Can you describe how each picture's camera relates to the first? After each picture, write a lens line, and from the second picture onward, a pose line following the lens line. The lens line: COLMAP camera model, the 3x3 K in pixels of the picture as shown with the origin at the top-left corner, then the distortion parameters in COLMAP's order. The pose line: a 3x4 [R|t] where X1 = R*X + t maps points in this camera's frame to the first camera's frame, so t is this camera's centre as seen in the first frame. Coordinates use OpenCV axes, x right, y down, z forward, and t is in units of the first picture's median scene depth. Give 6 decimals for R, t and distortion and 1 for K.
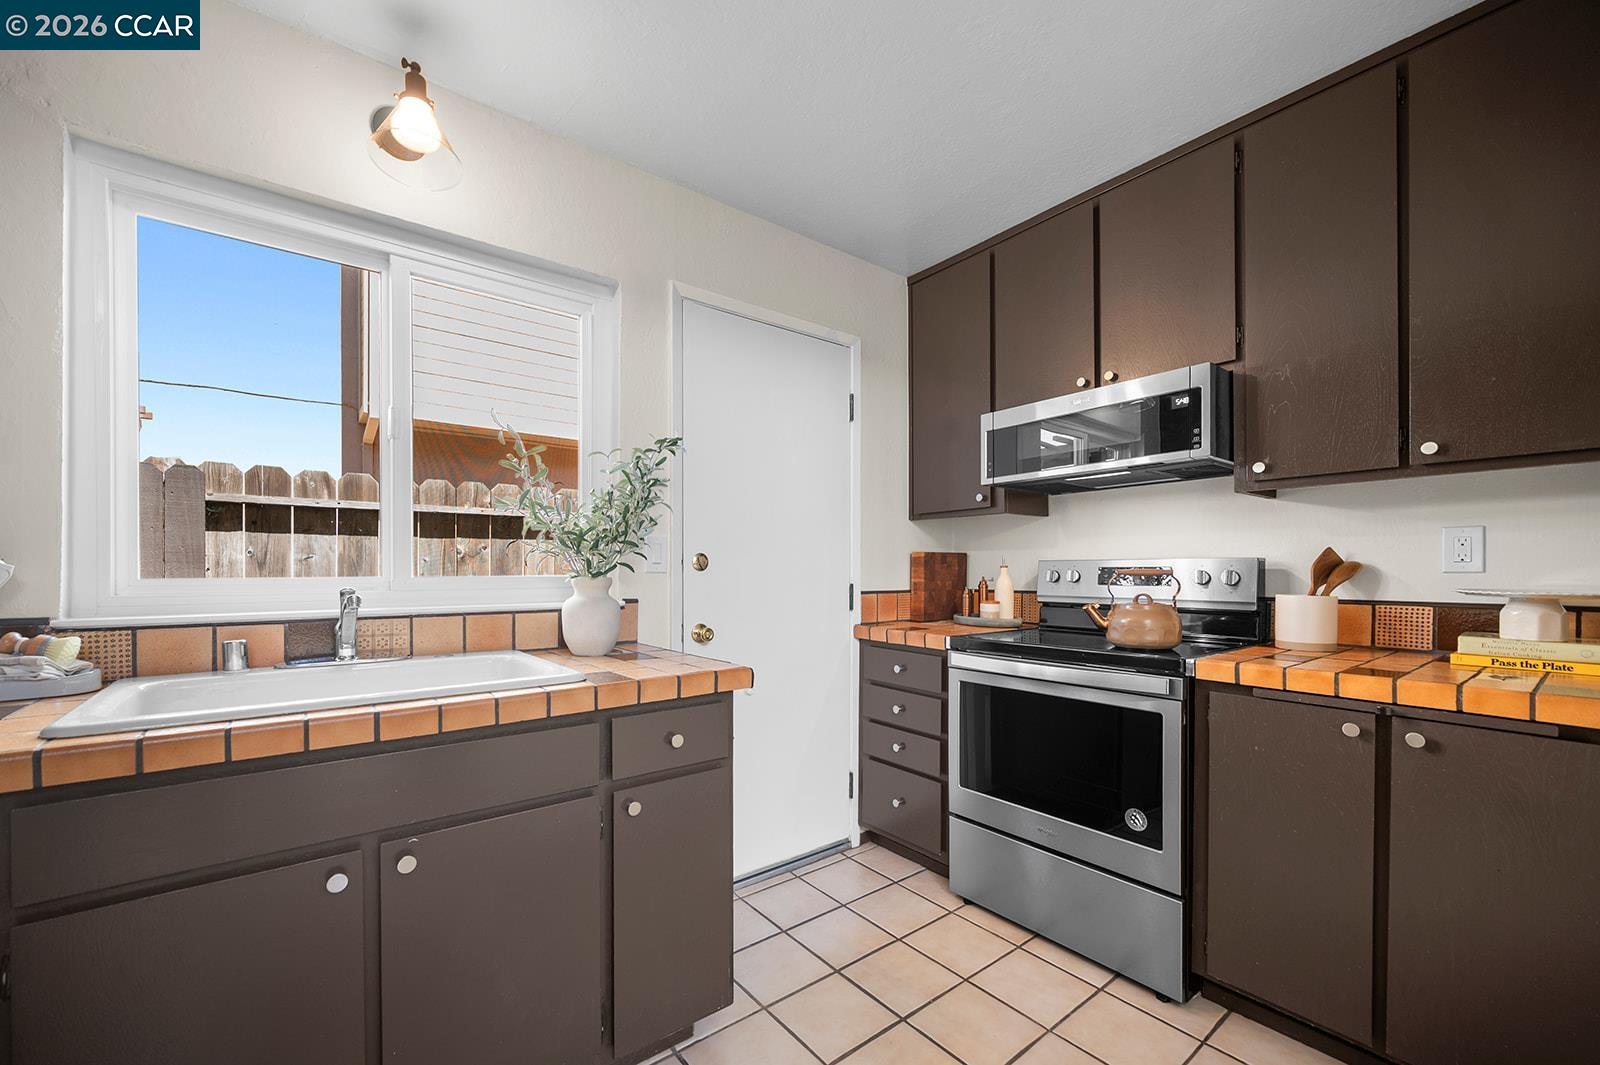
lens RADIAL K [[645.4, 0, 804.4], [0, 645.4, 574.2], [0, 0, 1]] dist [-0.000515, -0.000132]
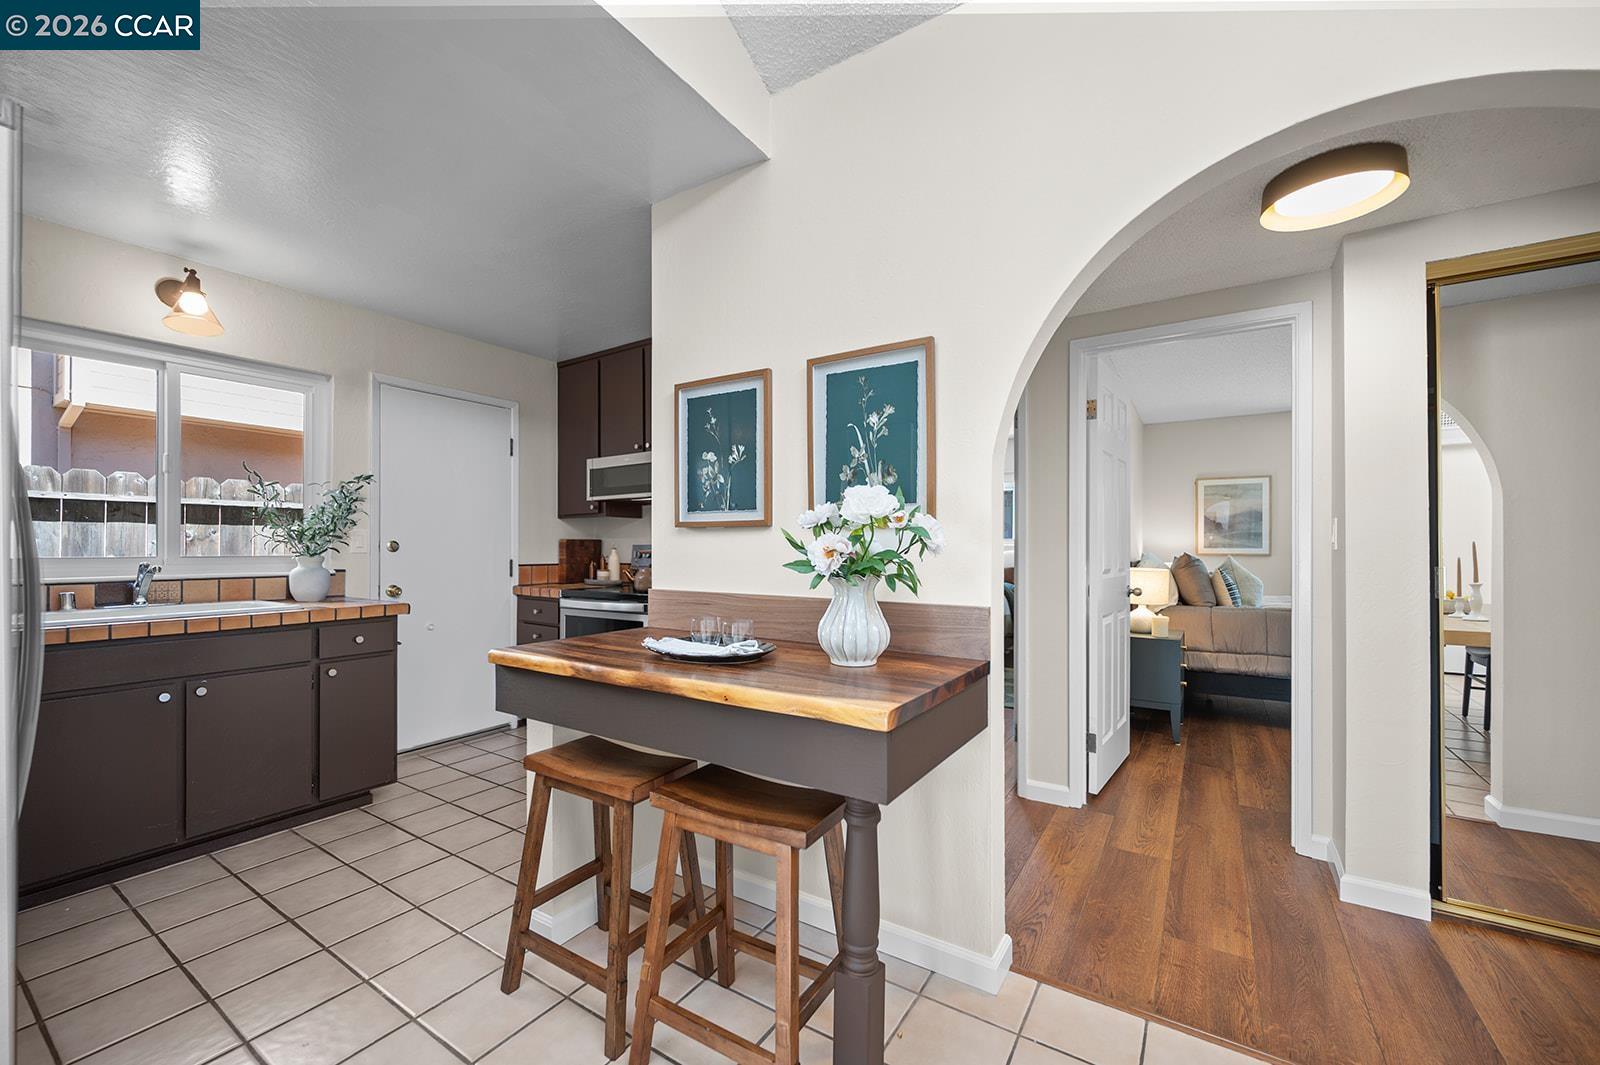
lens RADIAL K [[631.7, 0, 796.8], [0, 631.7, 546.0], [0, 0, 1]] dist [-0.001958, -0.000092]
pose [[0.950267, 0.000657, 0.311436, 0.341672], [0.002328, 0.999955, -0.009214, -0.003488], [-0.311428, 0.009481, 0.950223, -0.902993]]
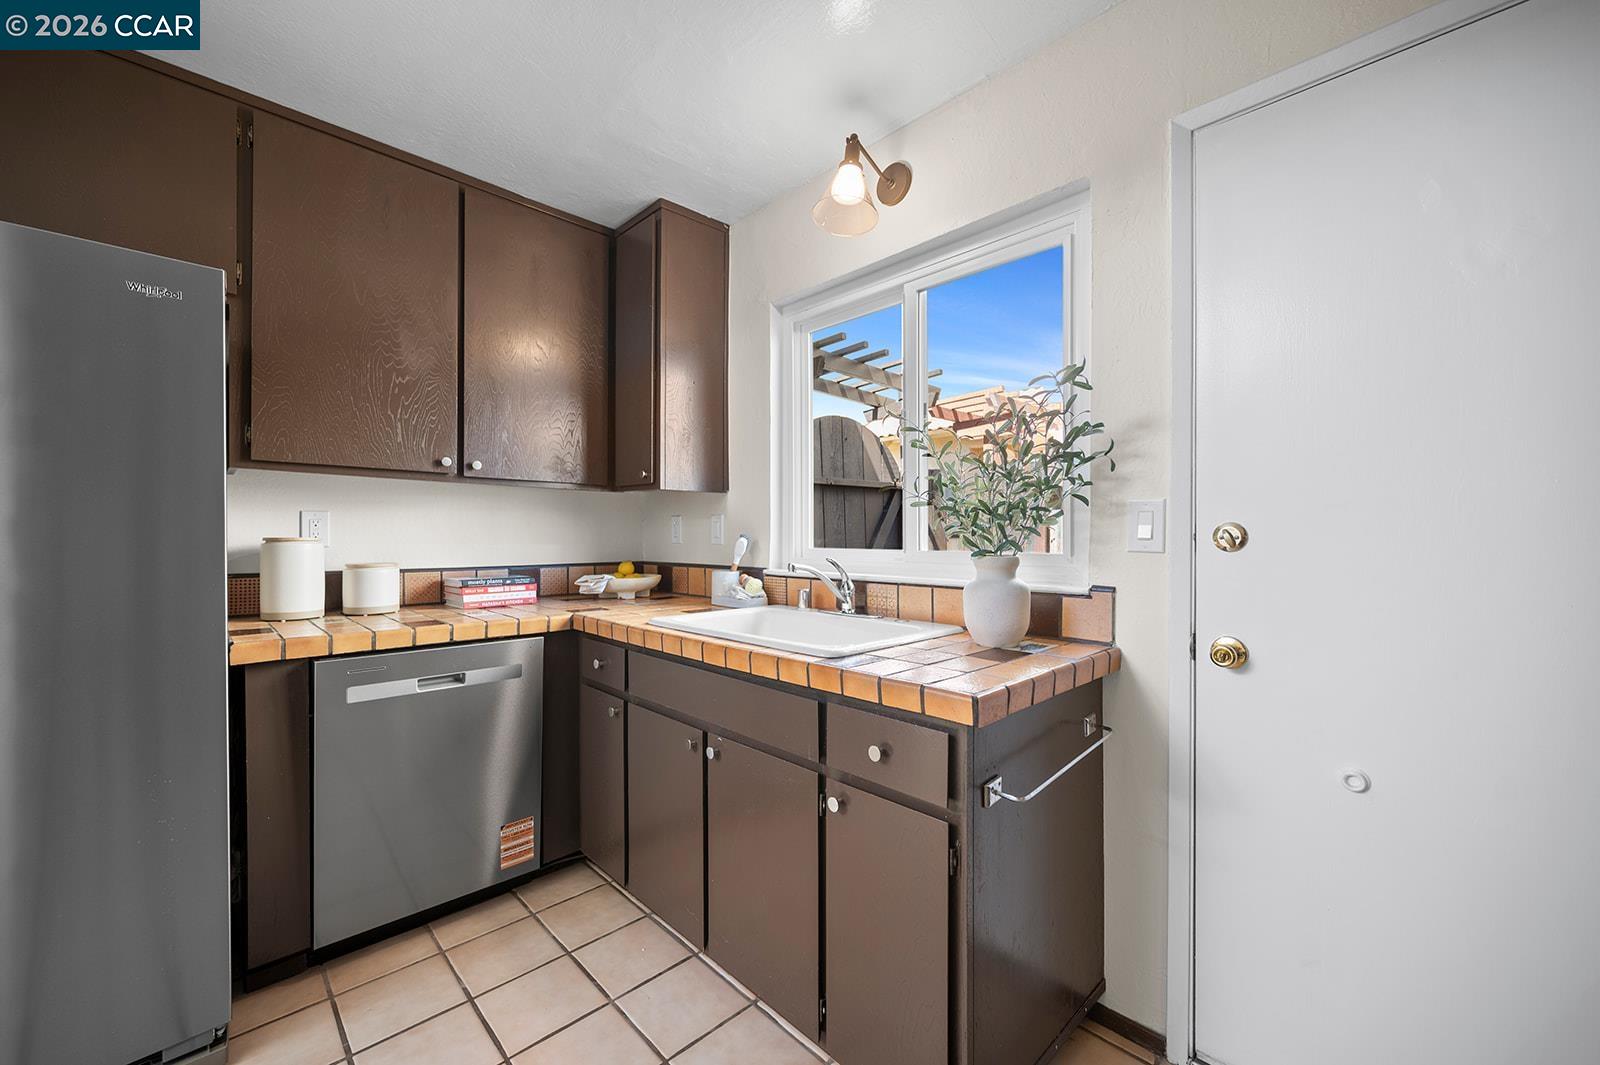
lens RADIAL K [[632.4, 0, 800.0], [0, 632.4, 532.5], [0, 0, 1]] dist [0.000323, 0.000026]
pose [[0.094894, -0.005102, -0.995474, 0.449567], [-0.008377, 0.999947, -0.005923, -0.017219], [0.995452, 0.008901, 0.094847, 0.602690]]
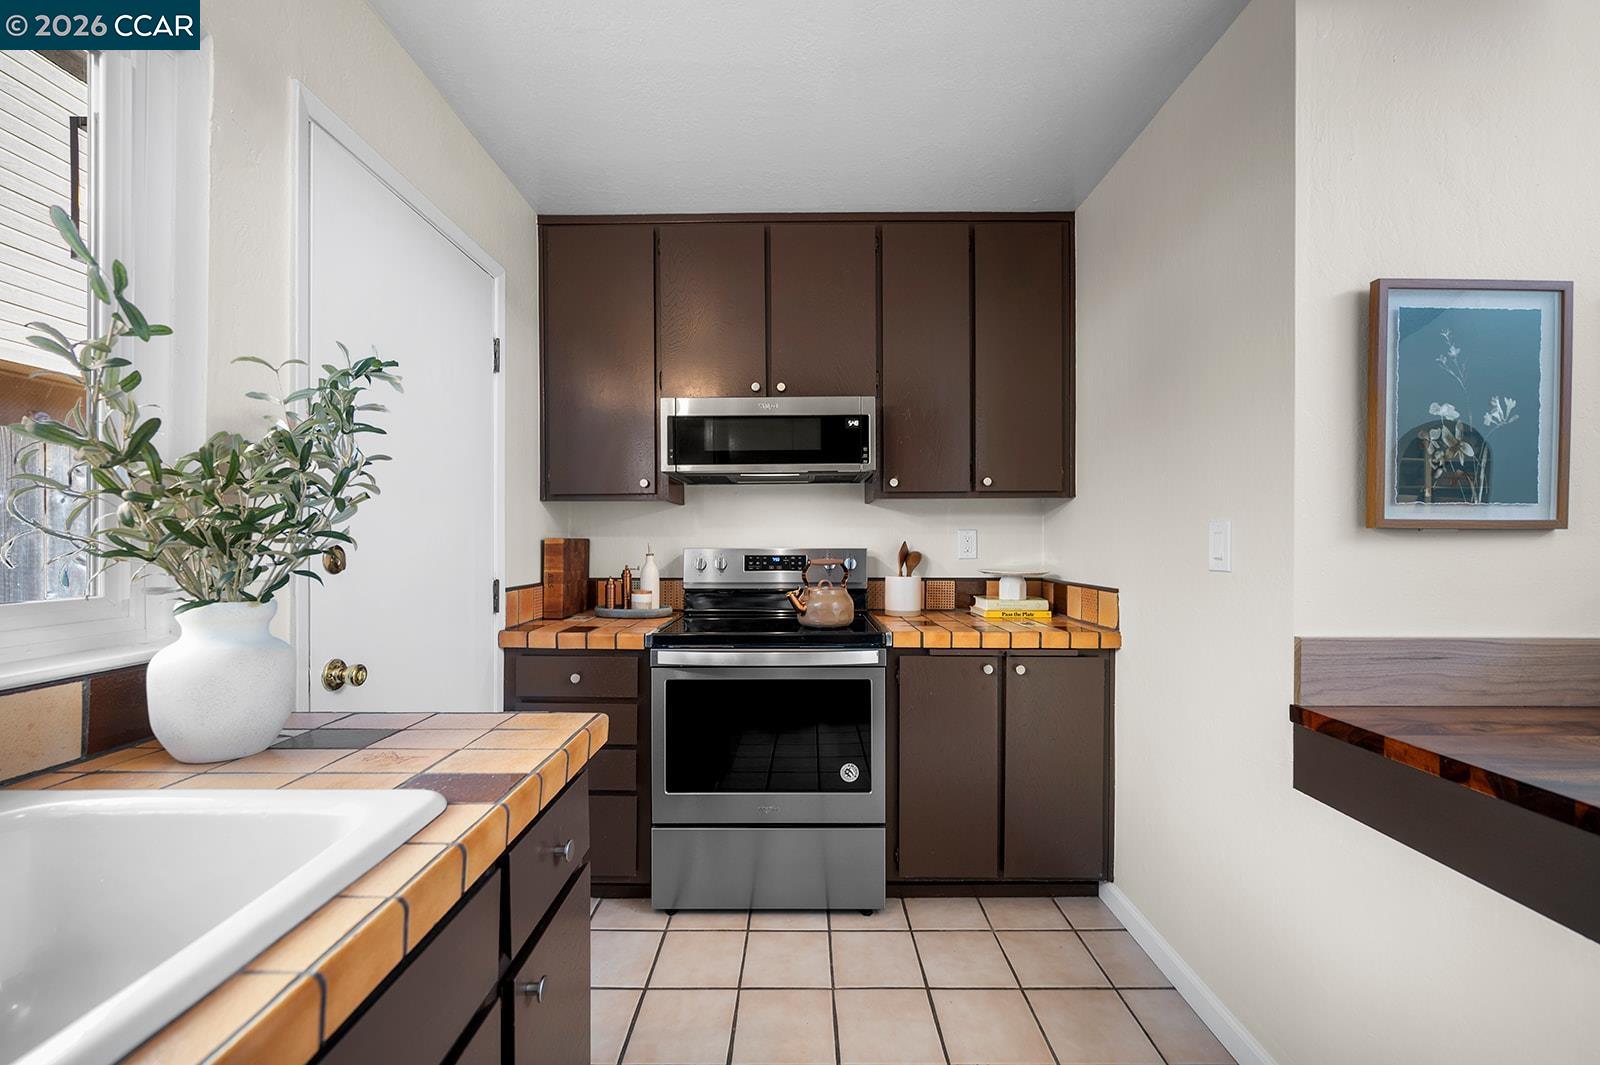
lens RADIAL K [[631.7, 0, 796.8], [0, 631.7, 546.0], [0, 0, 1]] dist [-0.001958, -0.000092]
pose [[0.625977, -0.004554, 0.779828, -0.400872], [0.005437, 0.999984, 0.001476, -0.033983], [-0.779822, 0.003316, 0.625992, 0.312787]]
